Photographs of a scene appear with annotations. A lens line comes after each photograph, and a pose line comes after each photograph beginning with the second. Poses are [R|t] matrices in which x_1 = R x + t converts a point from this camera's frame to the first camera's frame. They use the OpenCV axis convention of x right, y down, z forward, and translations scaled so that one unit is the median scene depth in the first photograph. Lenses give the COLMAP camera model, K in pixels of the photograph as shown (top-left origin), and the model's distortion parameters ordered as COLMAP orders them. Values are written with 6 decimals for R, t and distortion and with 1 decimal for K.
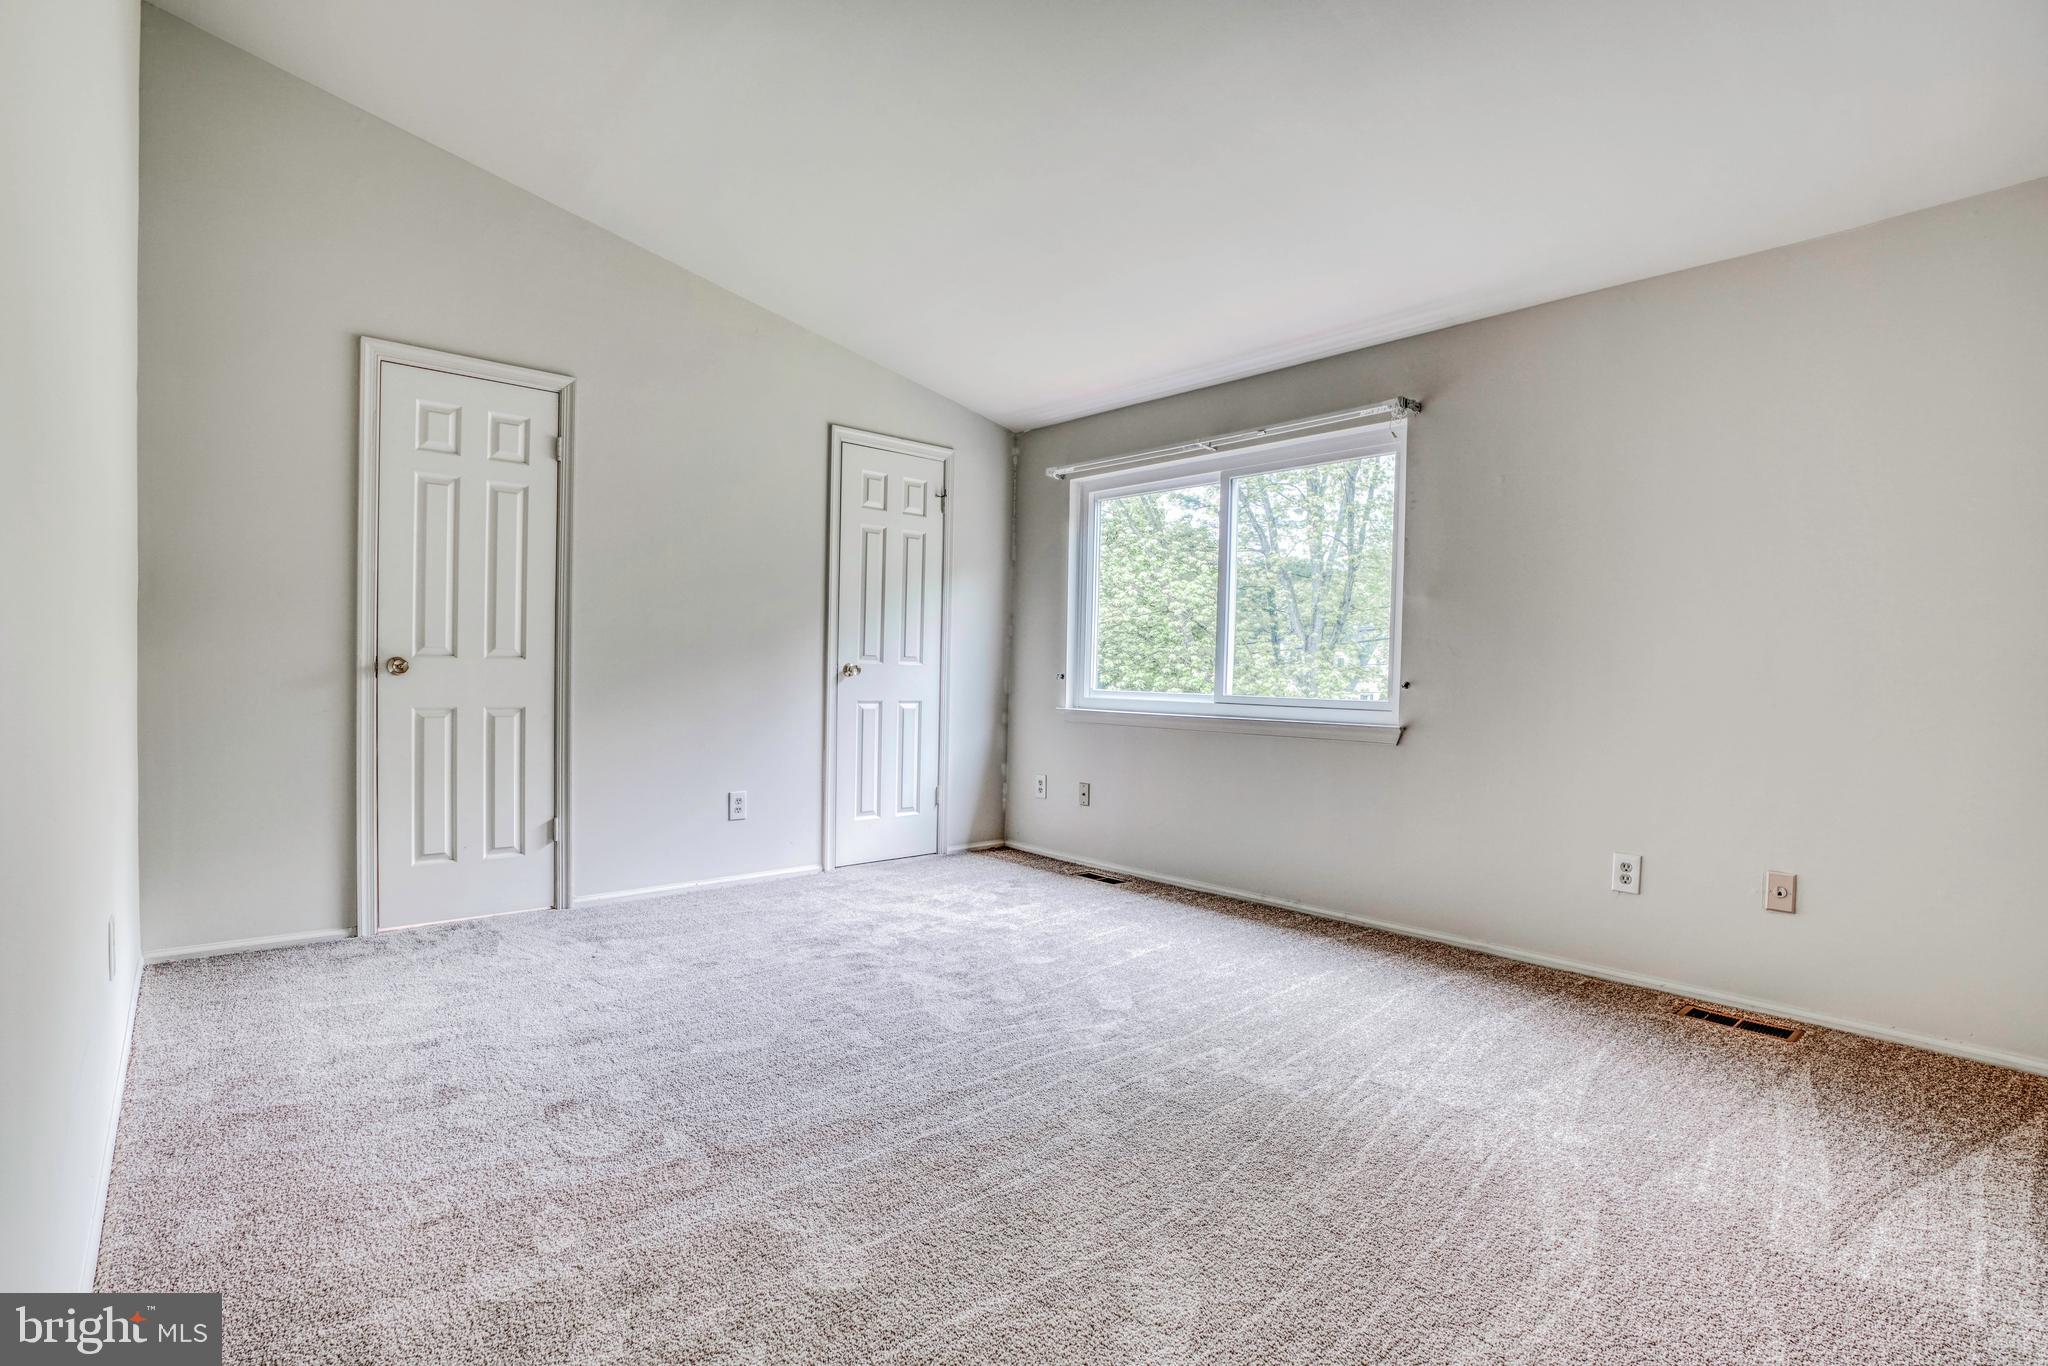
lens RADIAL K [[967.9, 0, 1014.7], [0, 967.9, 689.6], [0, 0, 1]] dist [-0.074011, 0.029866]
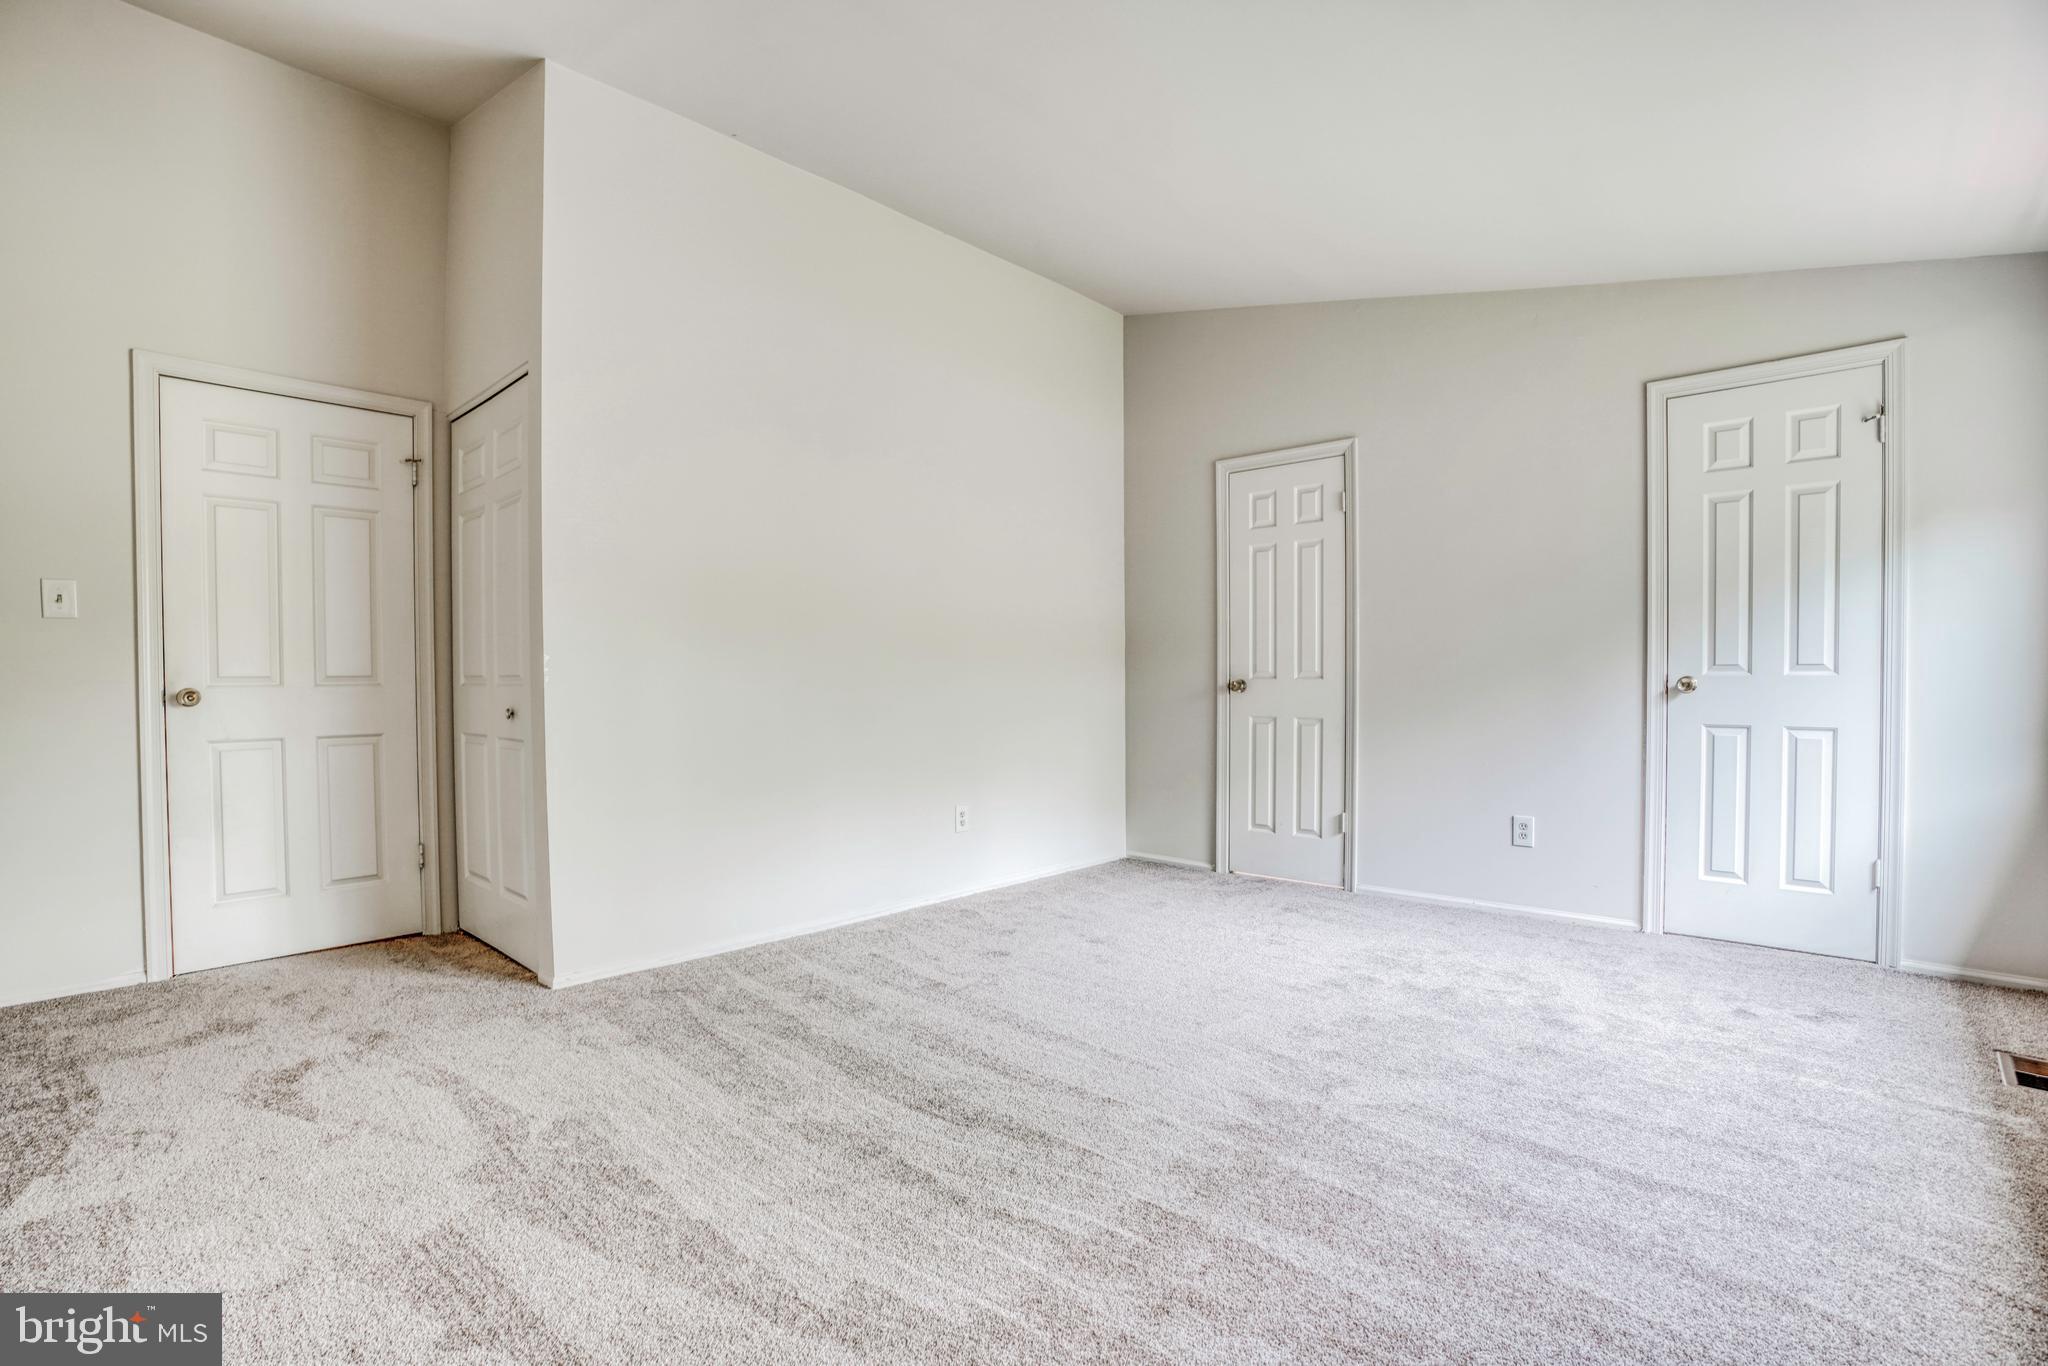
lens RADIAL K [[942.2, 0, 1017.6], [0, 942.2, 692.9], [0, 0, 1]] dist [-0.076563, 0.032881]
pose [[0.098564, -0.006239, -0.995111, 0.648522], [-0.018020, 0.999805, -0.008053, 0.002682], [0.994968, 0.018725, 0.098432, 0.490131]]
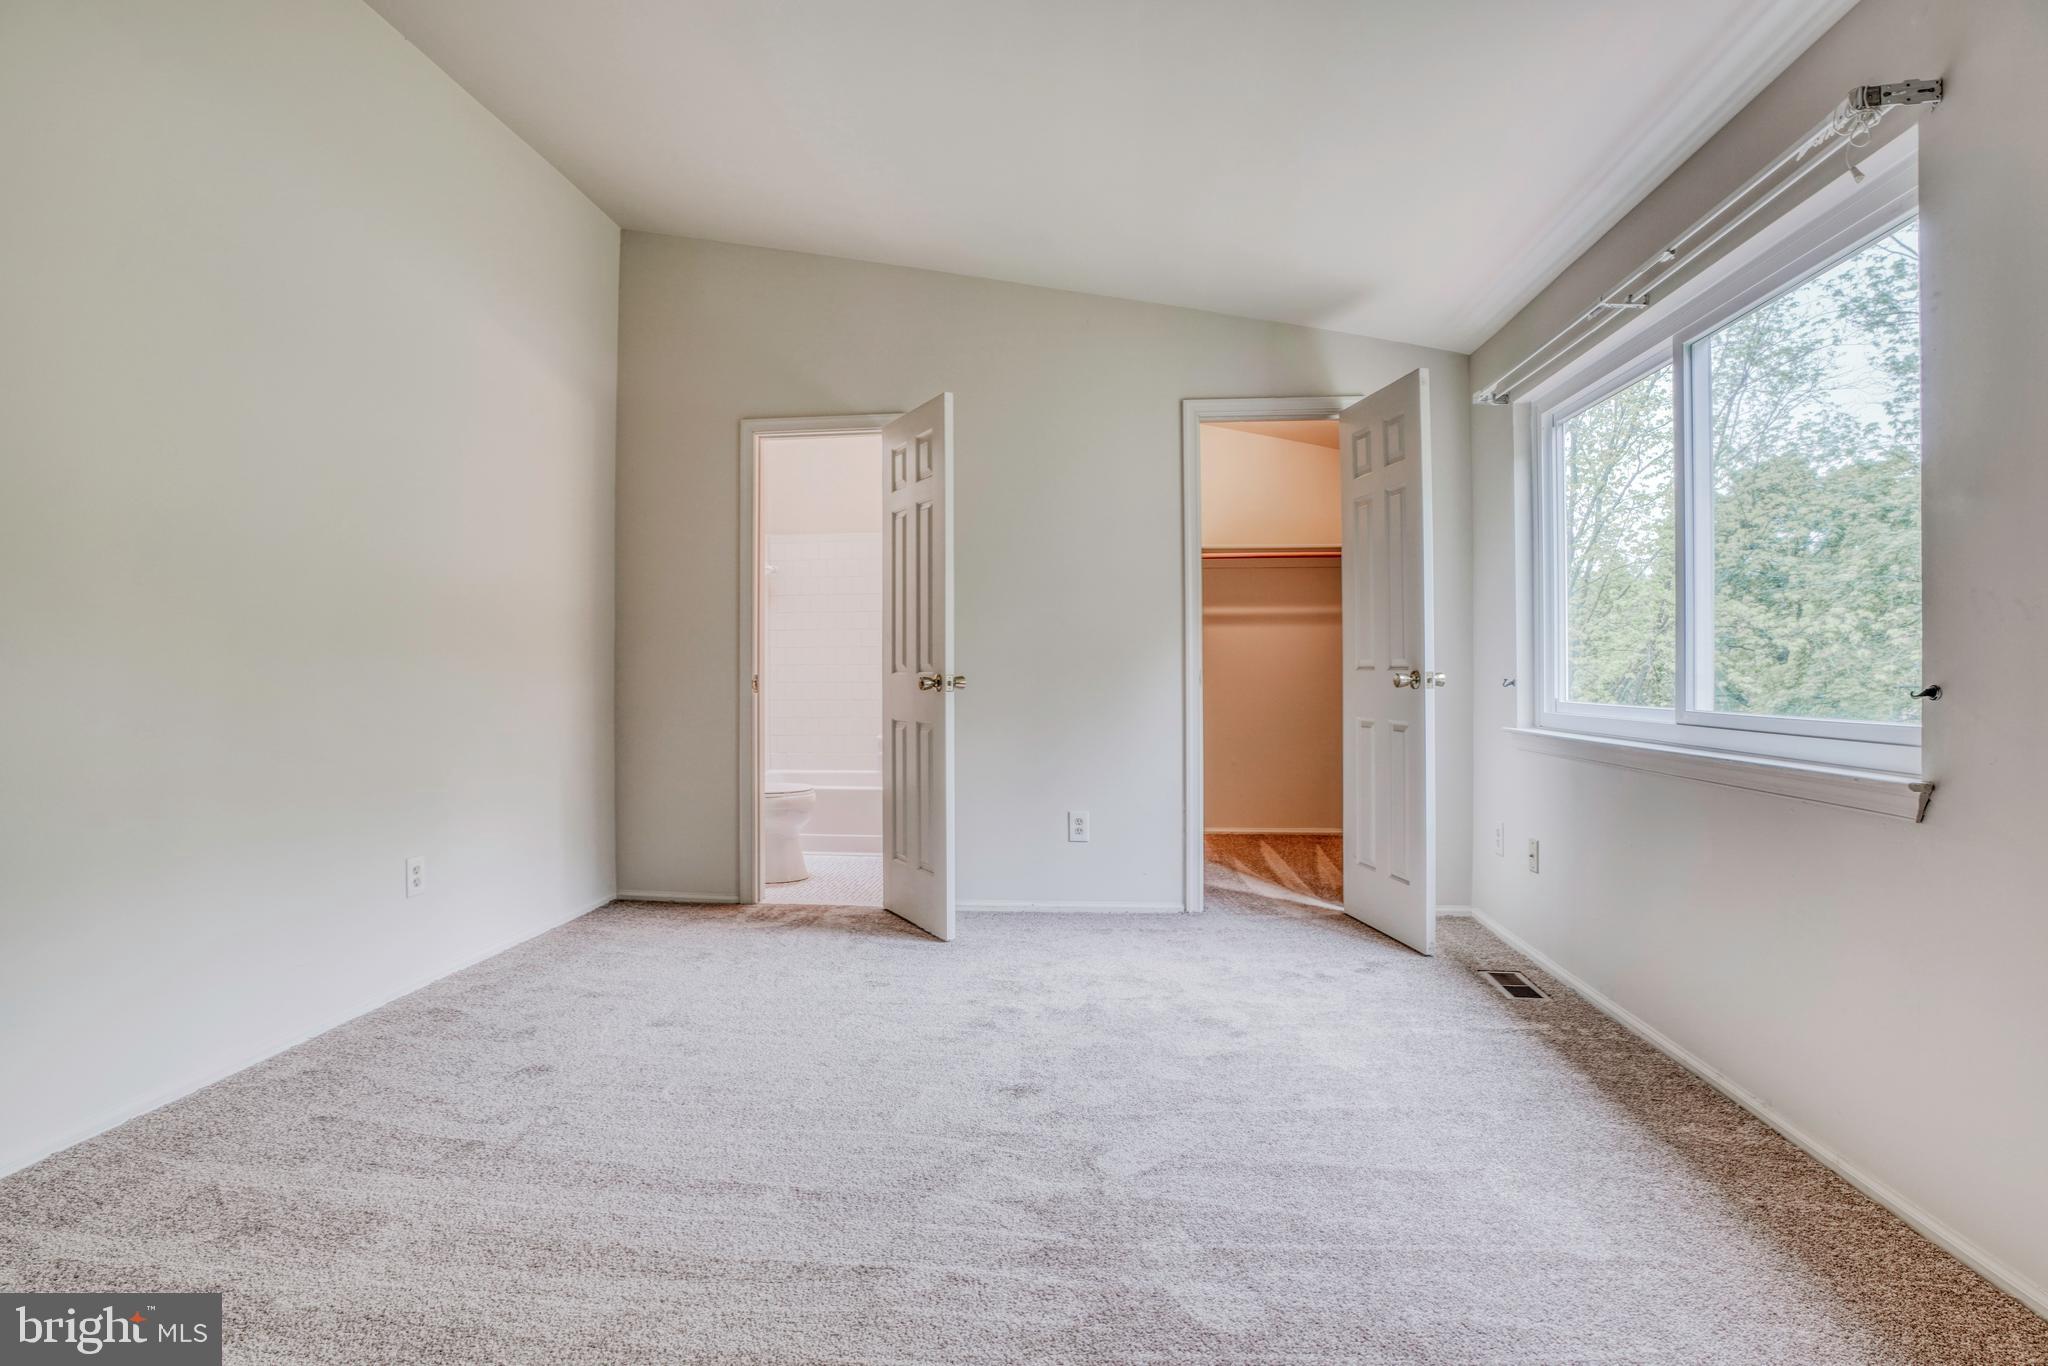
lens RADIAL K [[974.0, 0, 1015.1], [0, 974.0, 659.1], [0, 0, 1]] dist [-0.069317, 0.024794]
pose [[0.673604, -0.032103, -0.738395, 0.436201], [-0.000254, 0.999046, -0.043667, -0.000981], [0.739093, 0.029601, 0.672953, 0.364662]]
